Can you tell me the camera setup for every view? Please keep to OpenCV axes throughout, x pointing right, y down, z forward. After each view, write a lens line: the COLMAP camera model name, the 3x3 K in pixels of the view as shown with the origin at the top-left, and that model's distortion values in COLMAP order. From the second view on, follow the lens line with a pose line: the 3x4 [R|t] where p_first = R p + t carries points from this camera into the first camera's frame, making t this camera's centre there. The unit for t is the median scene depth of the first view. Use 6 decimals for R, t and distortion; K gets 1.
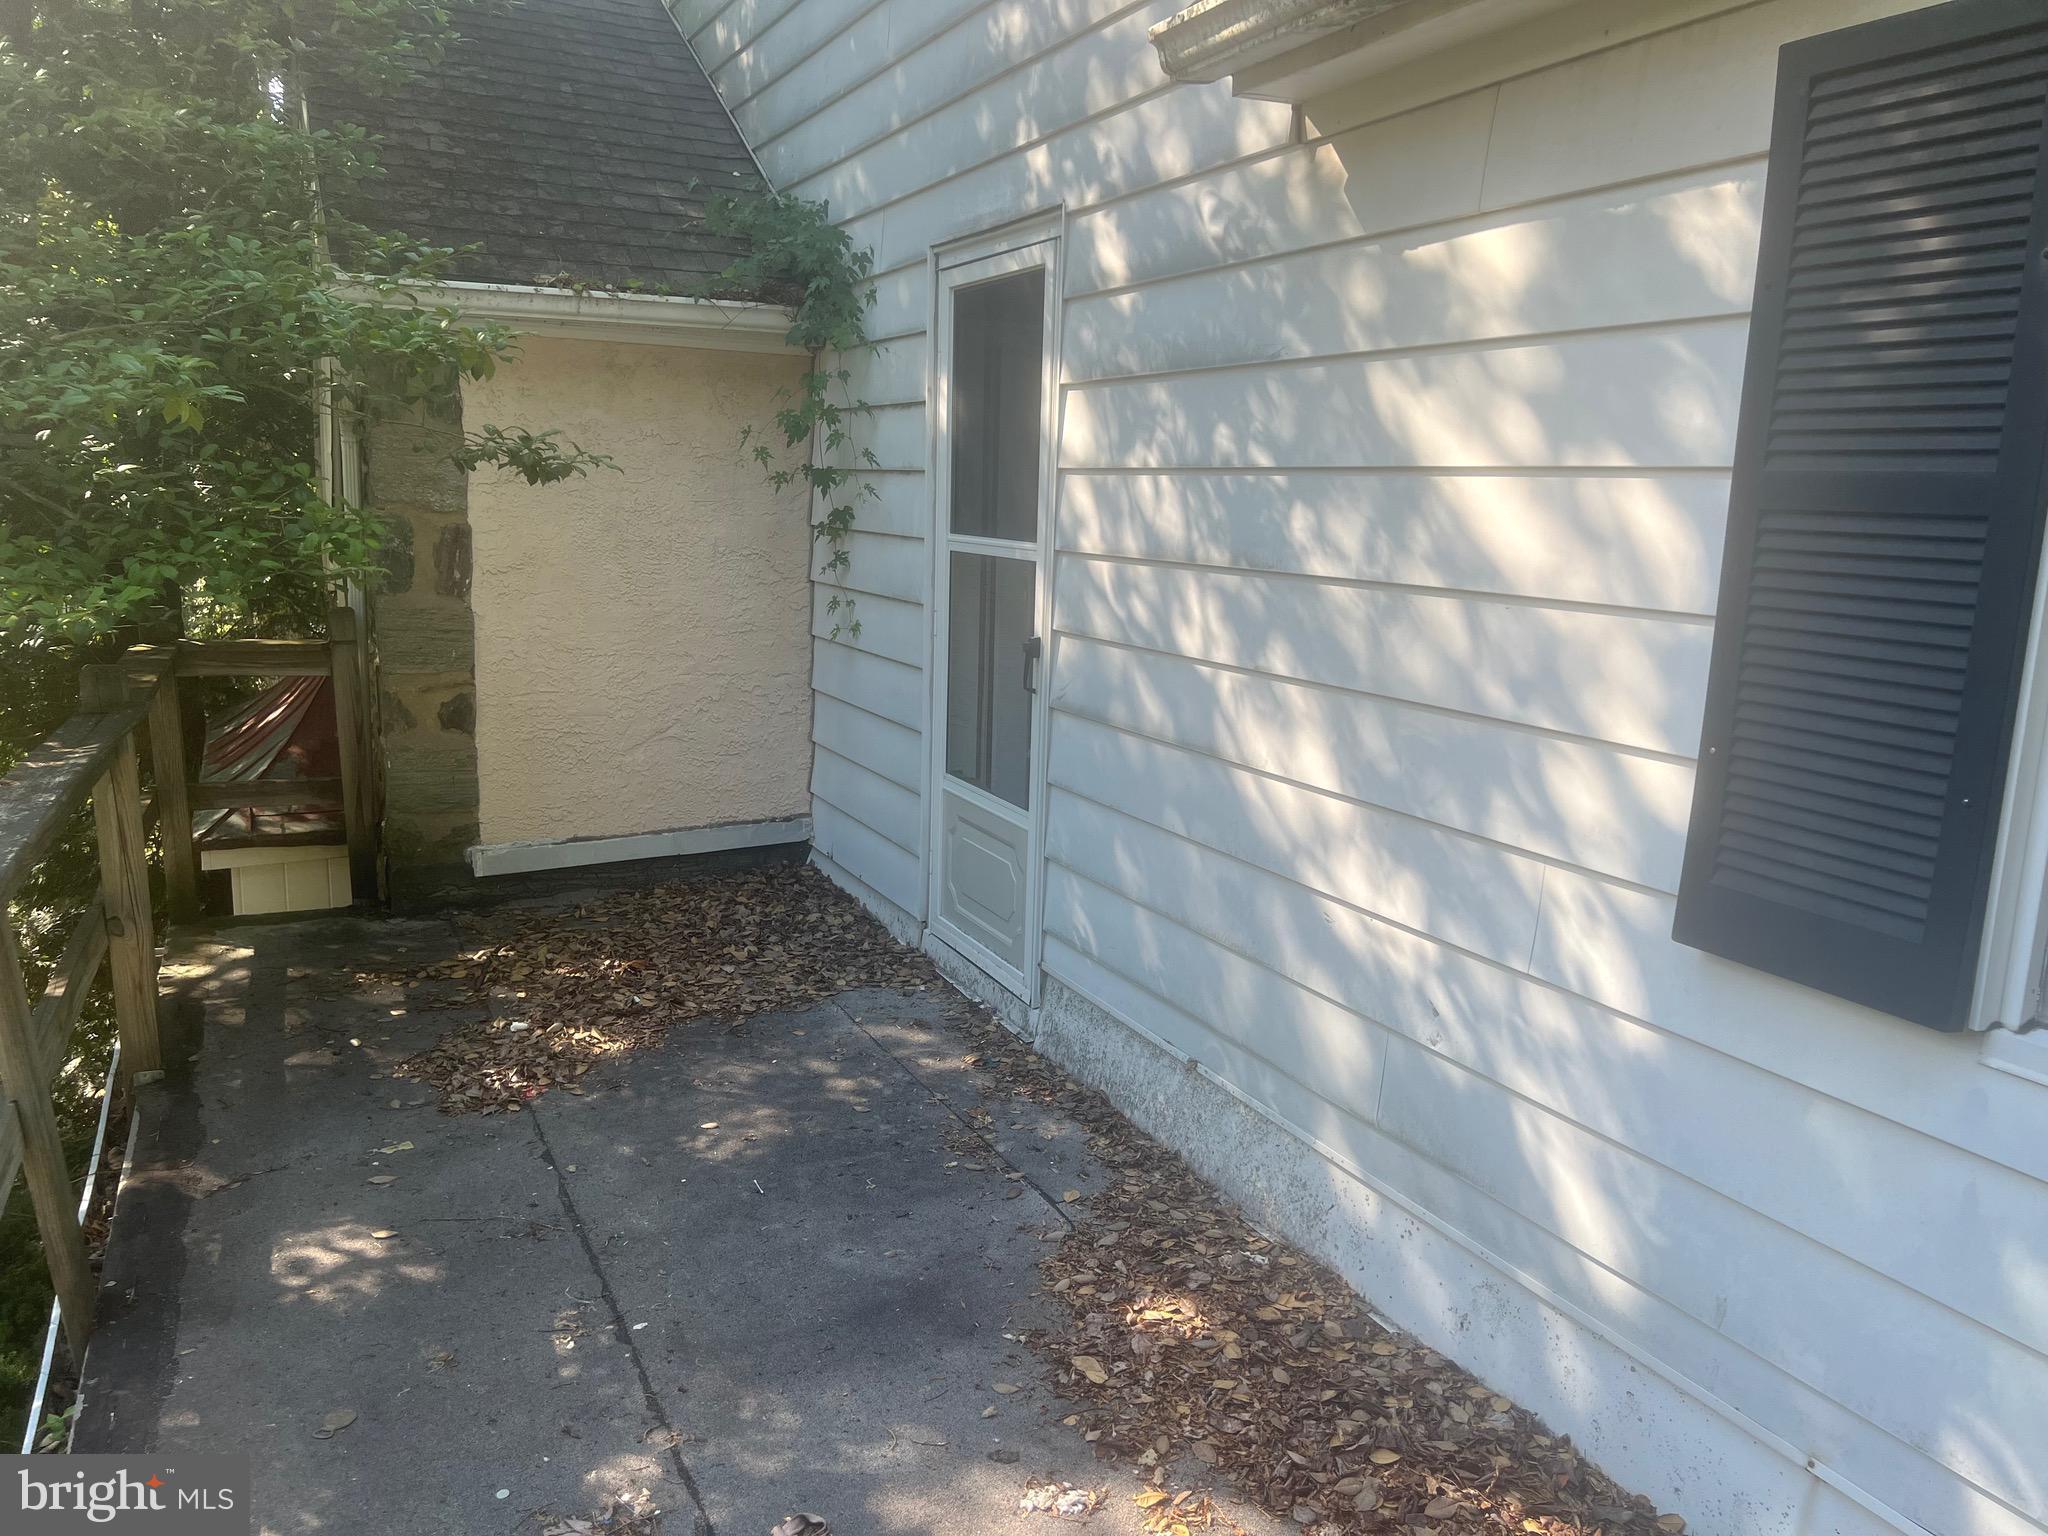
lens RADIAL K [[1536.1, 0, 1027.7], [0, 1536.1, 810.4], [0, 0, 1]] dist [0.047129, -0.051988]
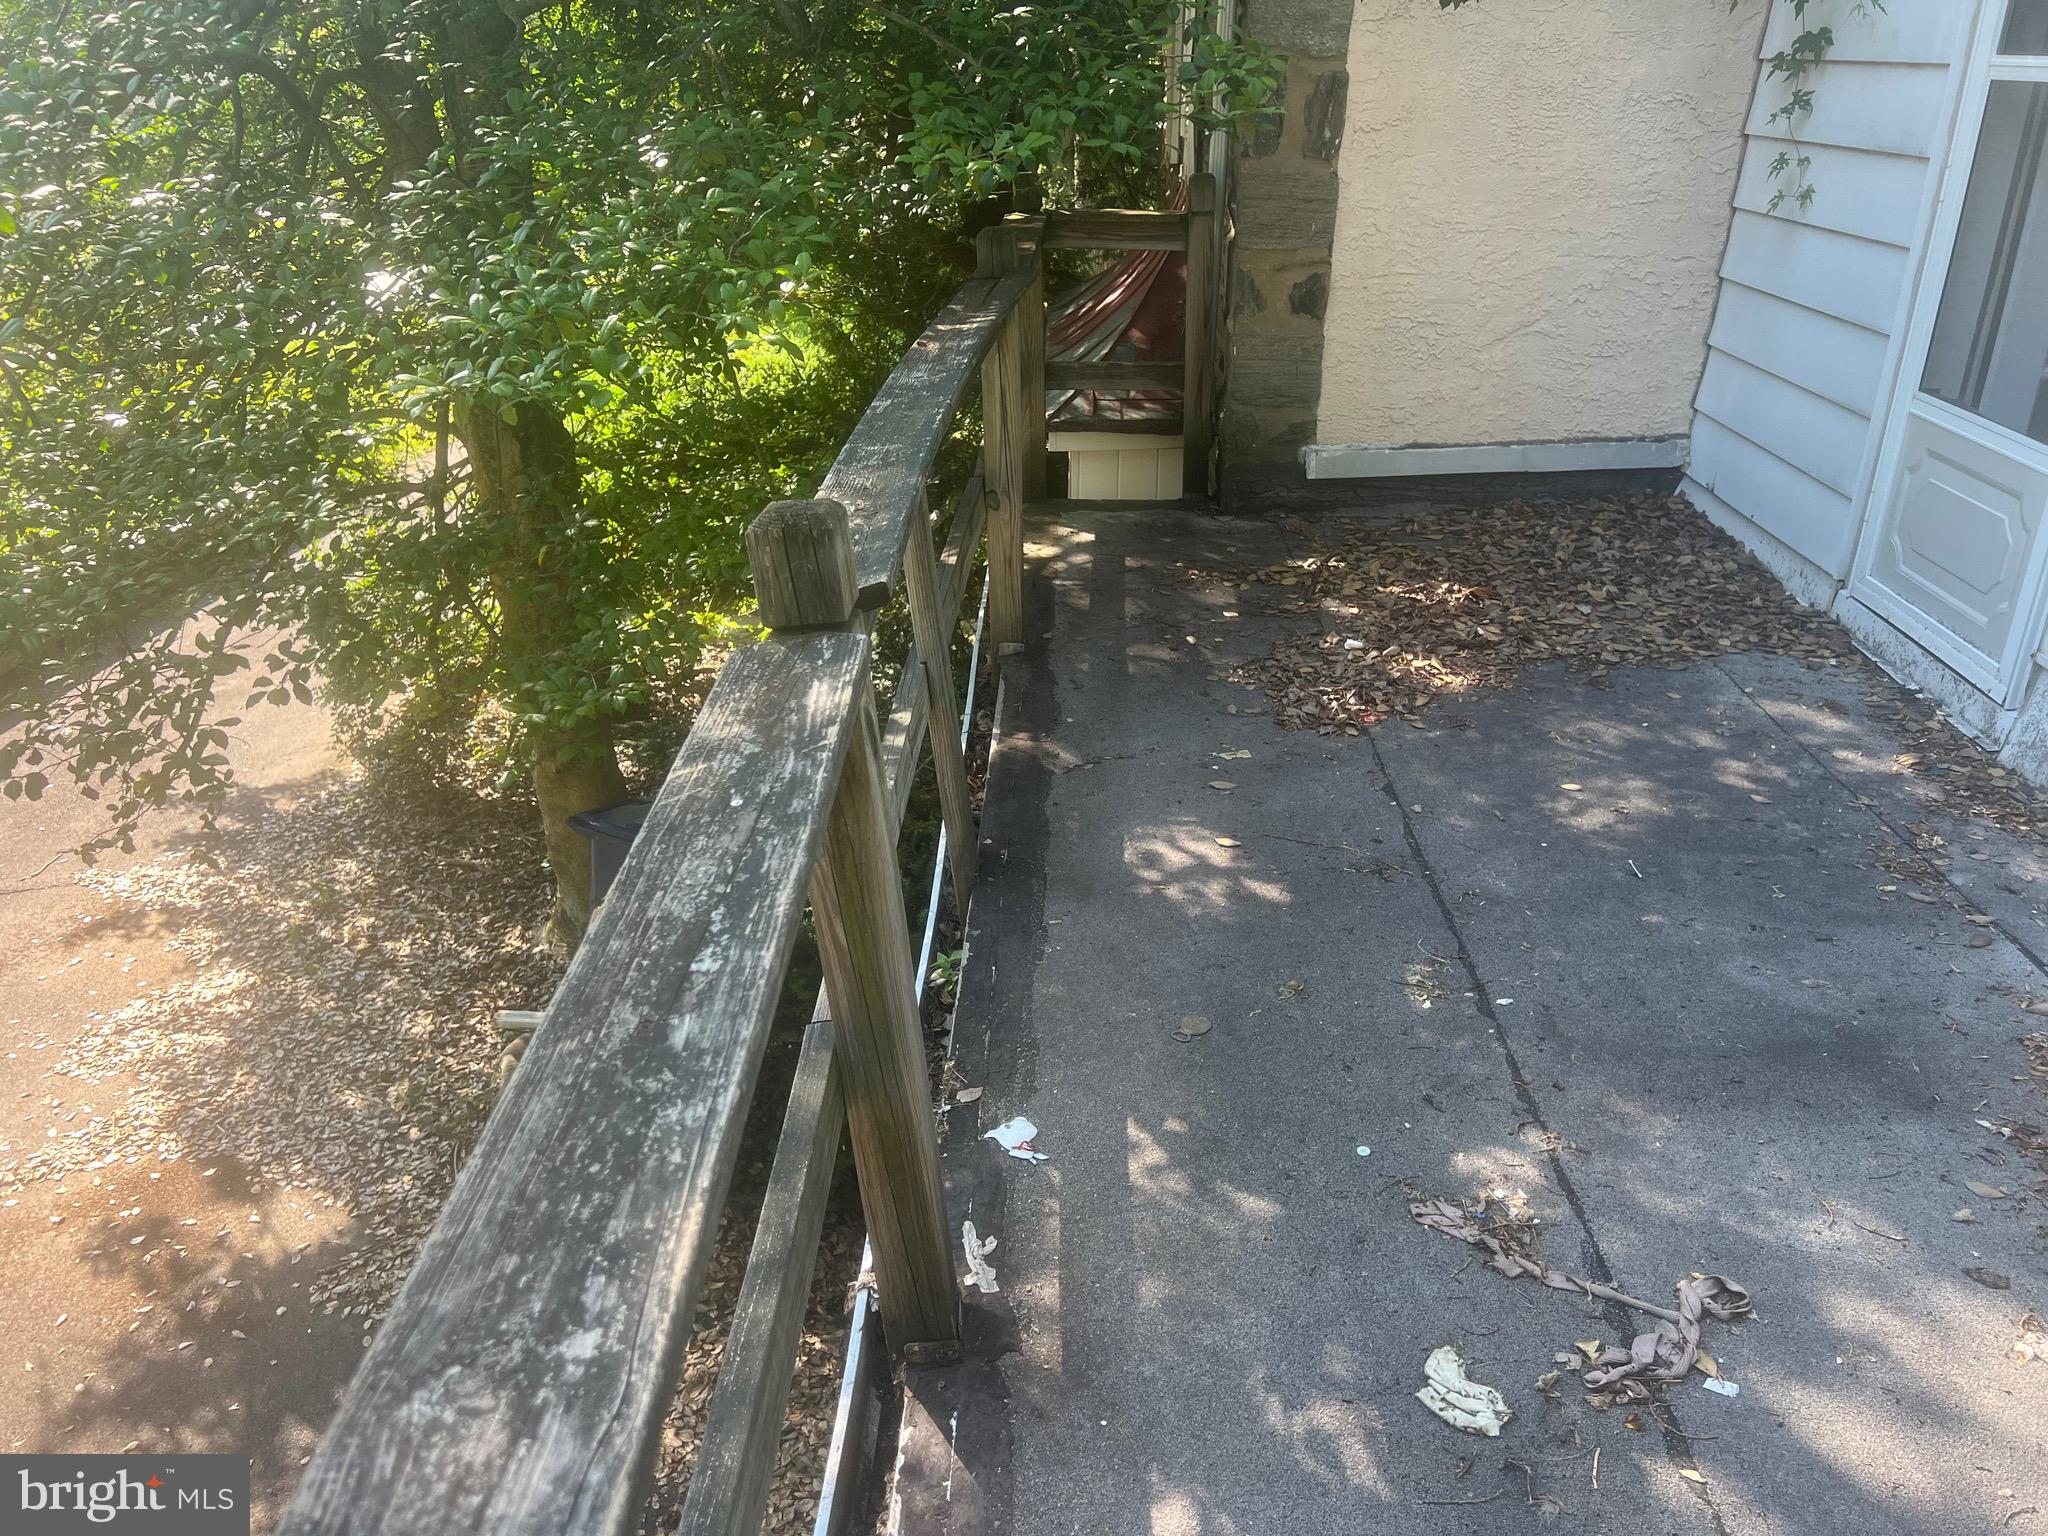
lens RADIAL K [[1536.1, 0, 1027.7], [0, 1536.1, 810.4], [0, 0, 1]] dist [0.047129, -0.051988]
pose [[0.885745, 0.175476, -0.429726, -0.083395], [-0.067498, 0.964641, 0.254779, 0.012054], [0.459239, -0.196664, 0.866270, 0.079269]]
